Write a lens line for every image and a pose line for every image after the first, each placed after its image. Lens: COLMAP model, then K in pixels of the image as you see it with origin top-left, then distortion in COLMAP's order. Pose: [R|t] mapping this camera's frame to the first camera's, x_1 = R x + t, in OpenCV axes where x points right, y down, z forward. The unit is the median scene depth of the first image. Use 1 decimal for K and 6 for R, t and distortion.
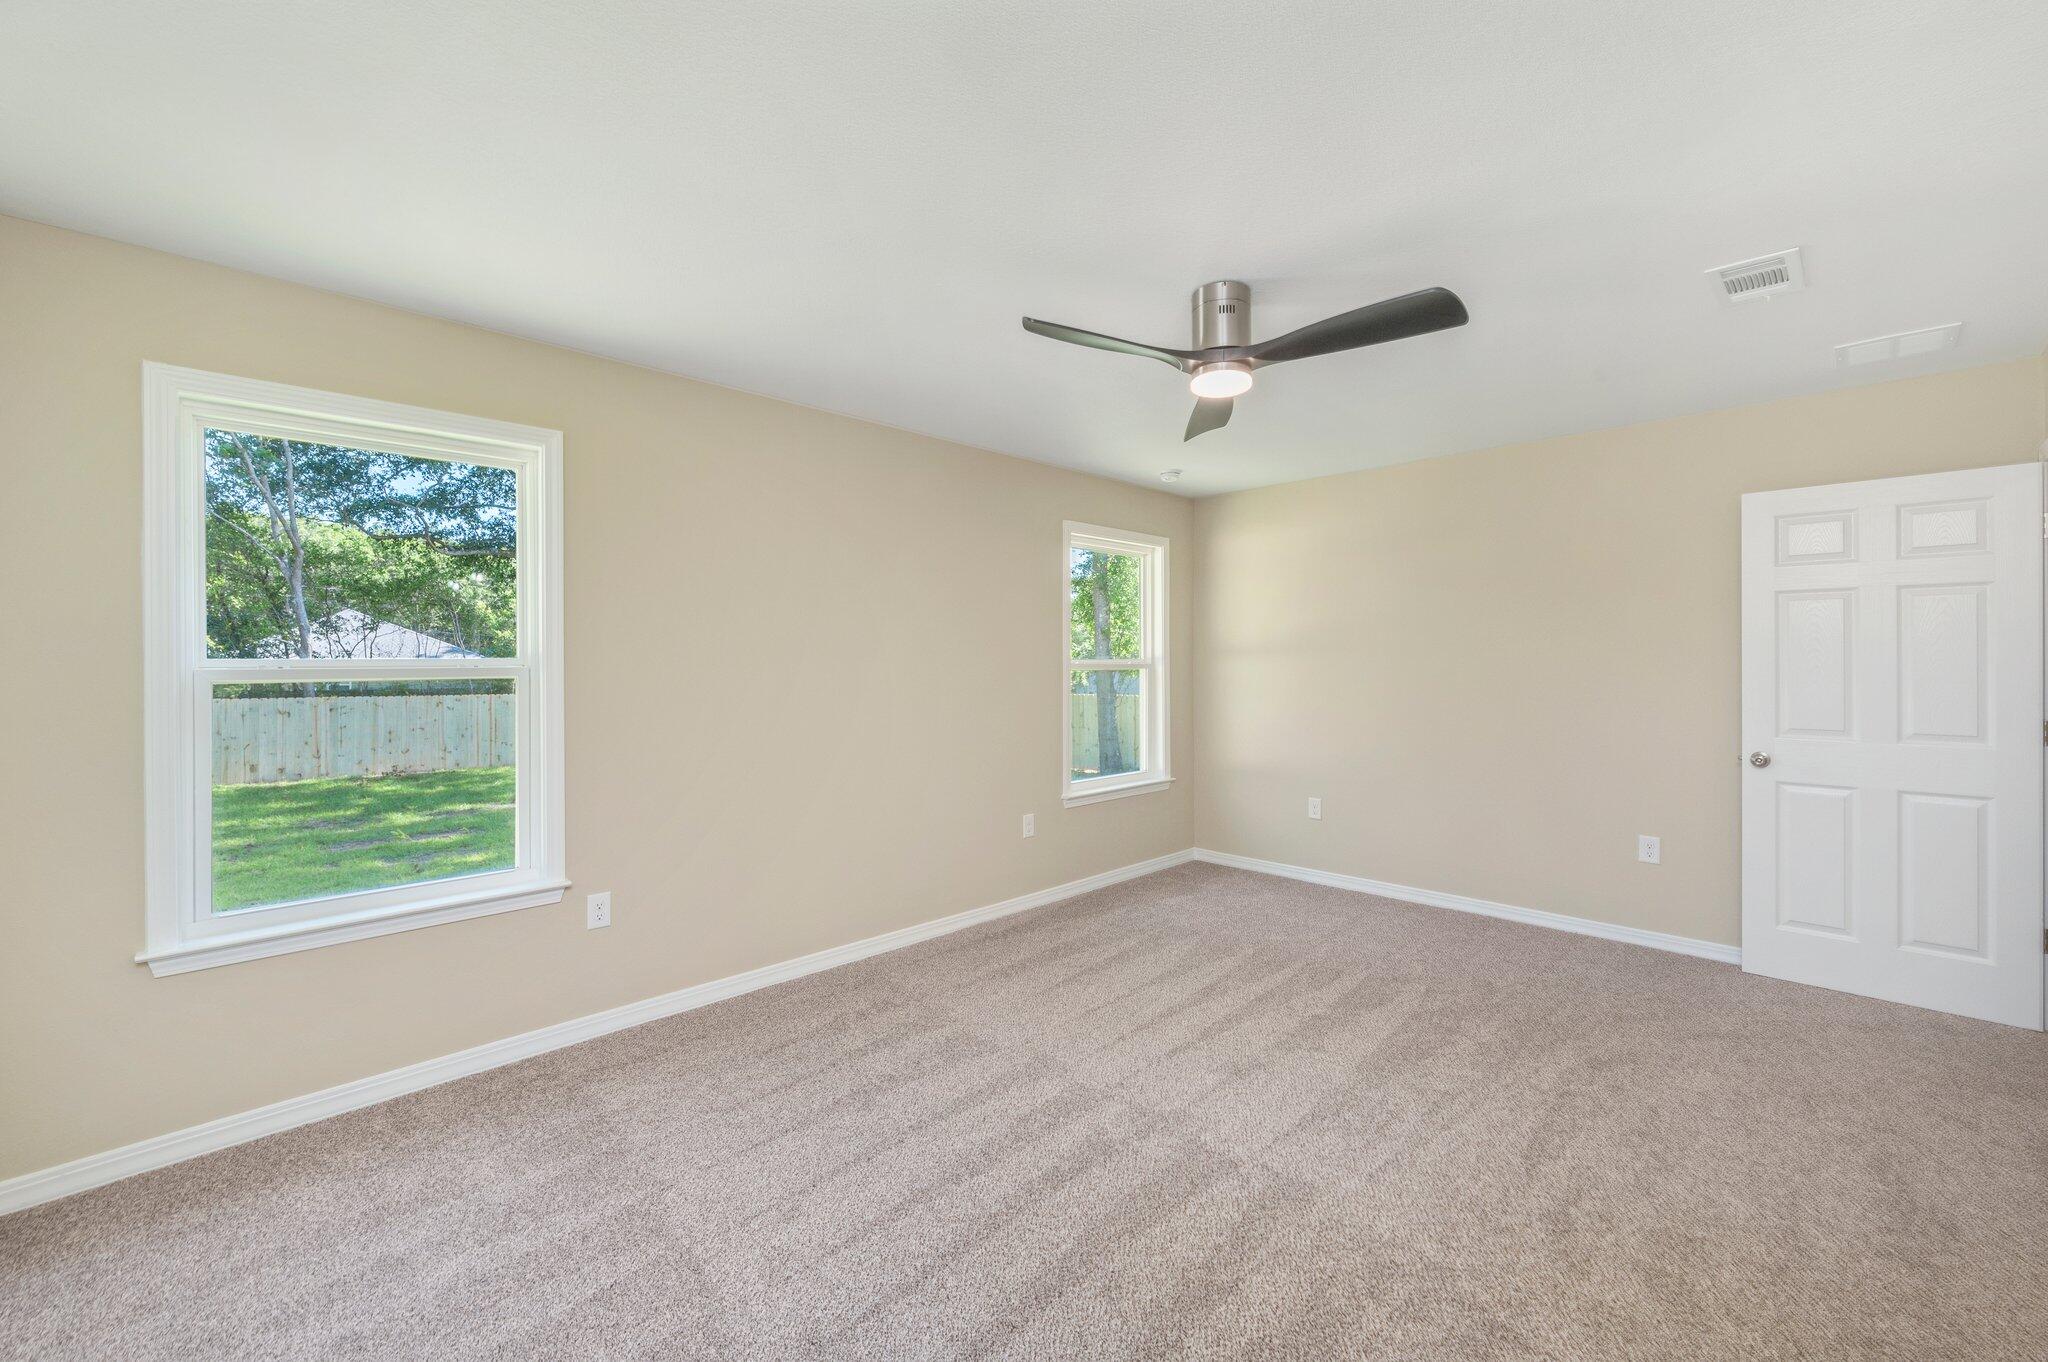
lens RADIAL K [[818.1, 0, 1021.1], [0, 818.1, 670.8], [0, 0, 1]] dist [-0.000896, -0.000156]
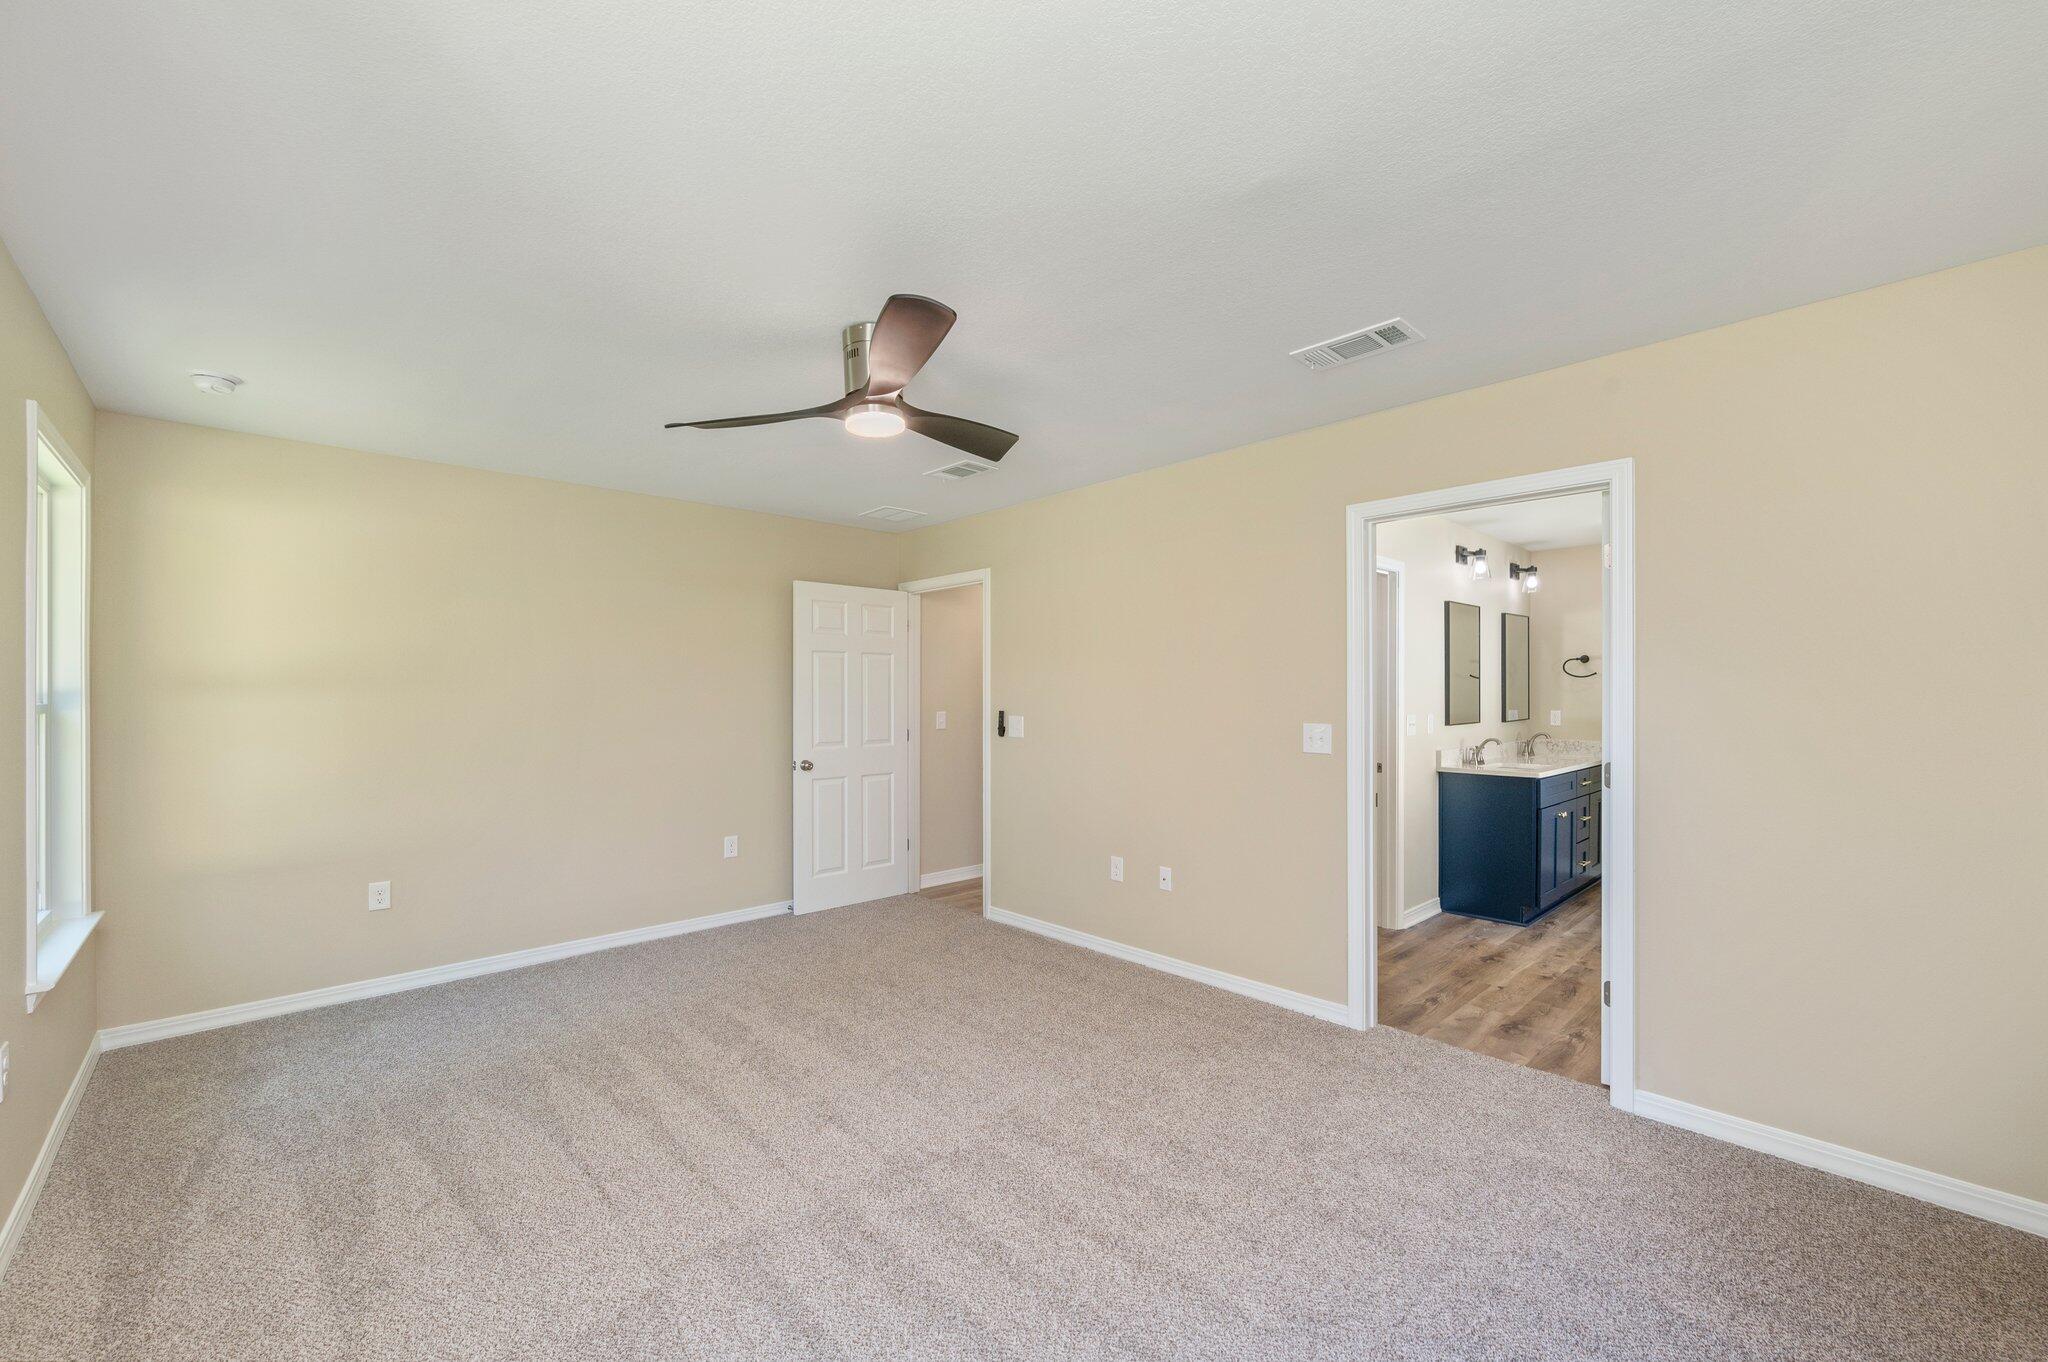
lens RADIAL K [[830.9, 0, 991.3], [0, 830.9, 703.9], [0, 0, 1]] dist [0.000331, -0.000030]
pose [[0.044233, -0.001640, 0.999020, -0.347549], [0.020894, 0.999781, 0.000717, 0.003508], [-0.998803, 0.020841, 0.044258, 0.373366]]
